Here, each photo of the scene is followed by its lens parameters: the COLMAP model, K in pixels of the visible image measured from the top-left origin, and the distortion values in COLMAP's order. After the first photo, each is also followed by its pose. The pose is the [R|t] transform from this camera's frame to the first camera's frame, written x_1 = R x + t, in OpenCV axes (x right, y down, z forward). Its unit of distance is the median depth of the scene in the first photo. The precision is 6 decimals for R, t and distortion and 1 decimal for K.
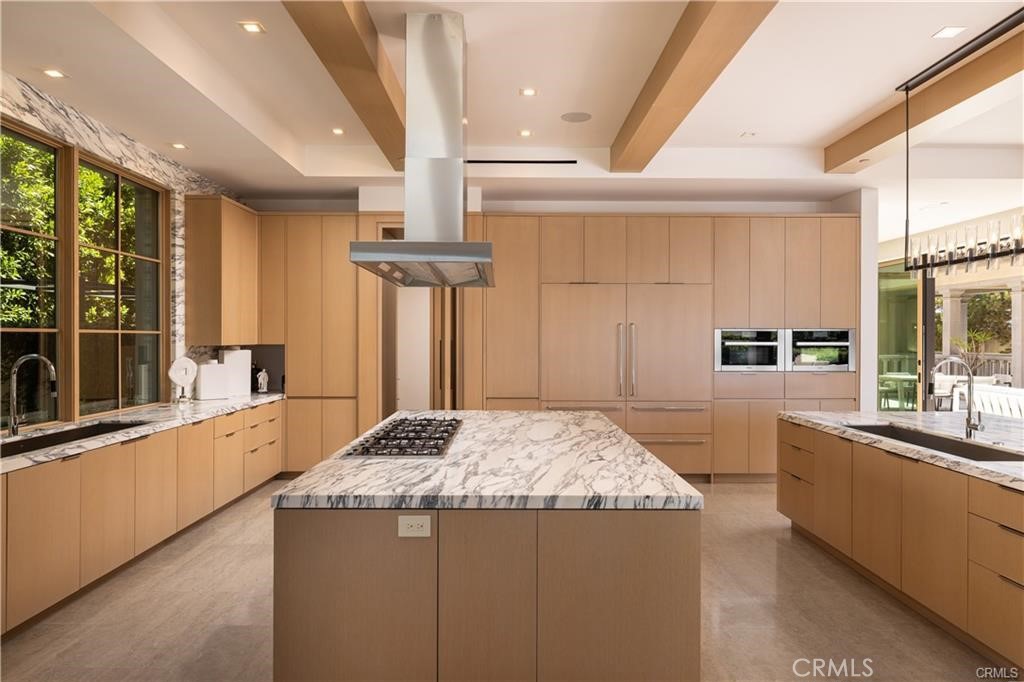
lens RADIAL K [[646.9, 0, 510.6], [0, 646.9, 340.7], [0, 0, 1]] dist [-0.001102, -0.001122]
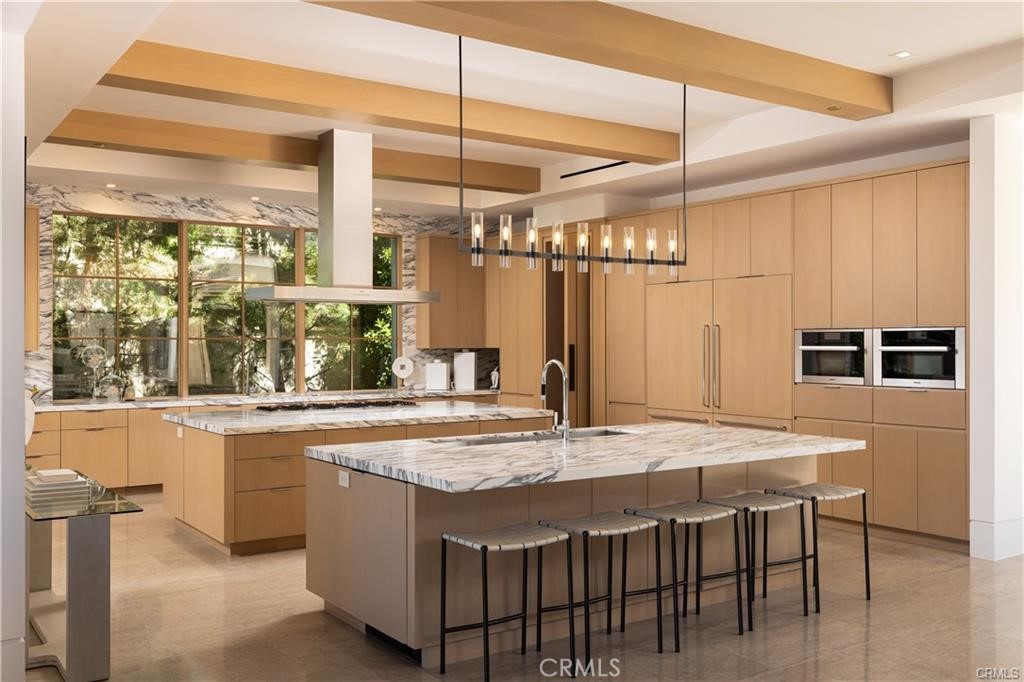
lens RADIAL K [[952.5, 0, 512.0], [0, 952.5, 340.5], [0, 0, 1]] dist [0.024081, 0.000000]
pose [[0.569398, -0.004358, -0.822050, 1.090708], [0.001184, 0.999989, -0.004482, 0.000051], [0.822061, 0.001579, 0.569397, 0.034614]]
